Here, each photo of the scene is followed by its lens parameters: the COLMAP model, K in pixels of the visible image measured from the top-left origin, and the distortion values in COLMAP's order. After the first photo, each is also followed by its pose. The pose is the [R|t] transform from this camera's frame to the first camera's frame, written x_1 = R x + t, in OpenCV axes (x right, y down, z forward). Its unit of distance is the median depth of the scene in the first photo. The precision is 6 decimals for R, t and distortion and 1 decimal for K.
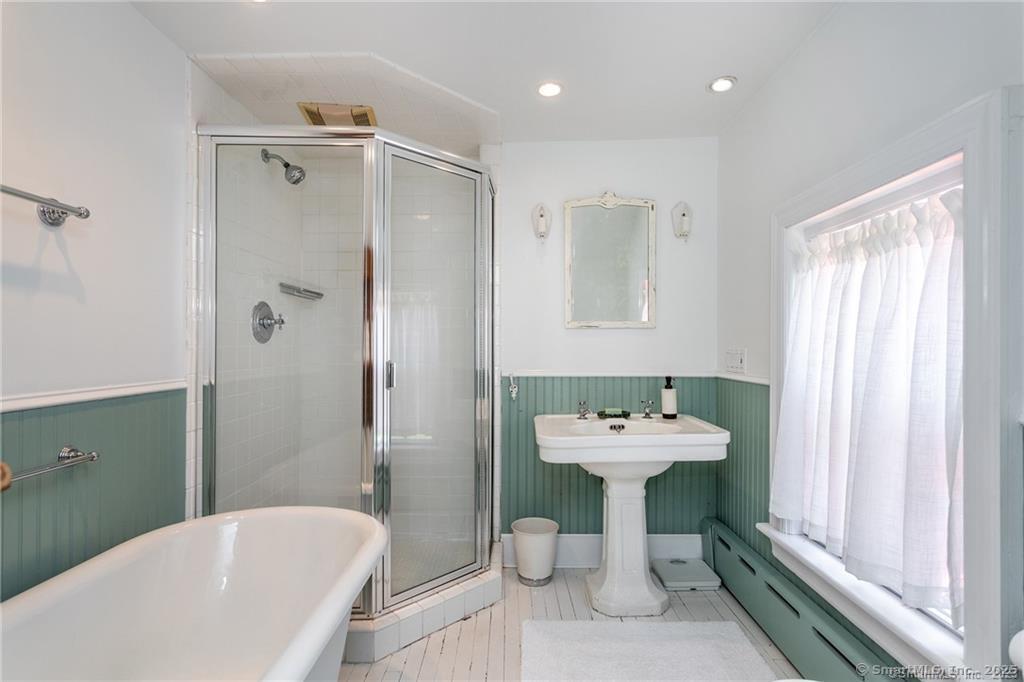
lens RADIAL K [[489.4, 0, 515.5], [0, 489.4, 339.3], [0, 0, 1]] dist [0.013725, 0.000549]
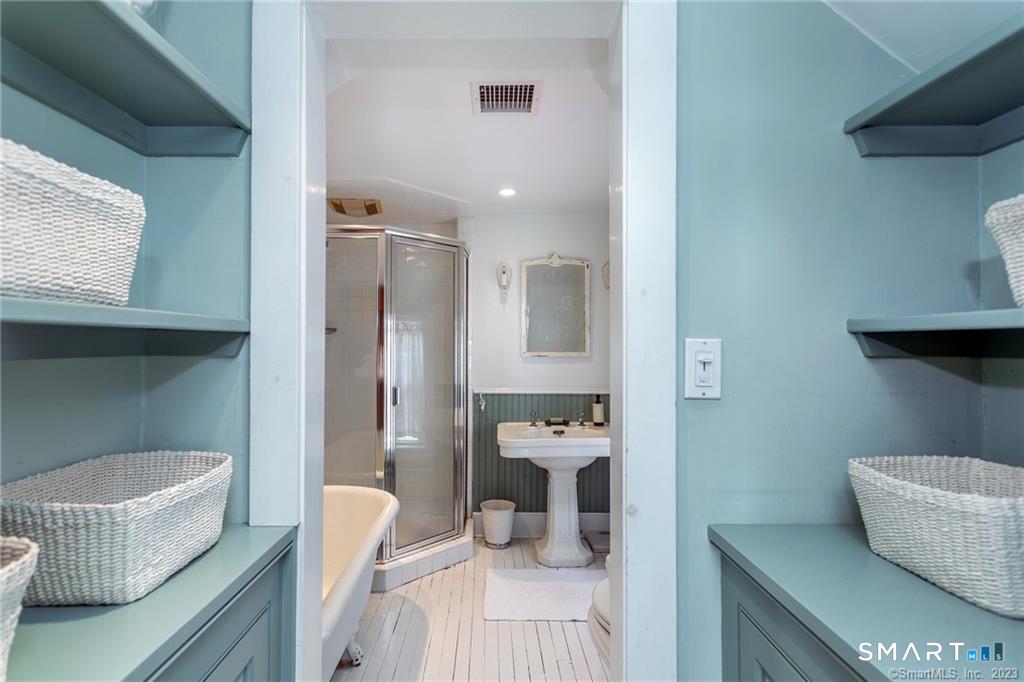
lens RADIAL K [[489.4, 0, 490.2], [0, 489.4, 345.6], [0, 0, 1]] dist [0.013725, 0.000549]
pose [[0.999995, 0.002418, -0.001874, 0.020603], [-0.002397, 0.999939, 0.010824, -0.072660], [0.001900, -0.010820, 0.999940, -0.343080]]
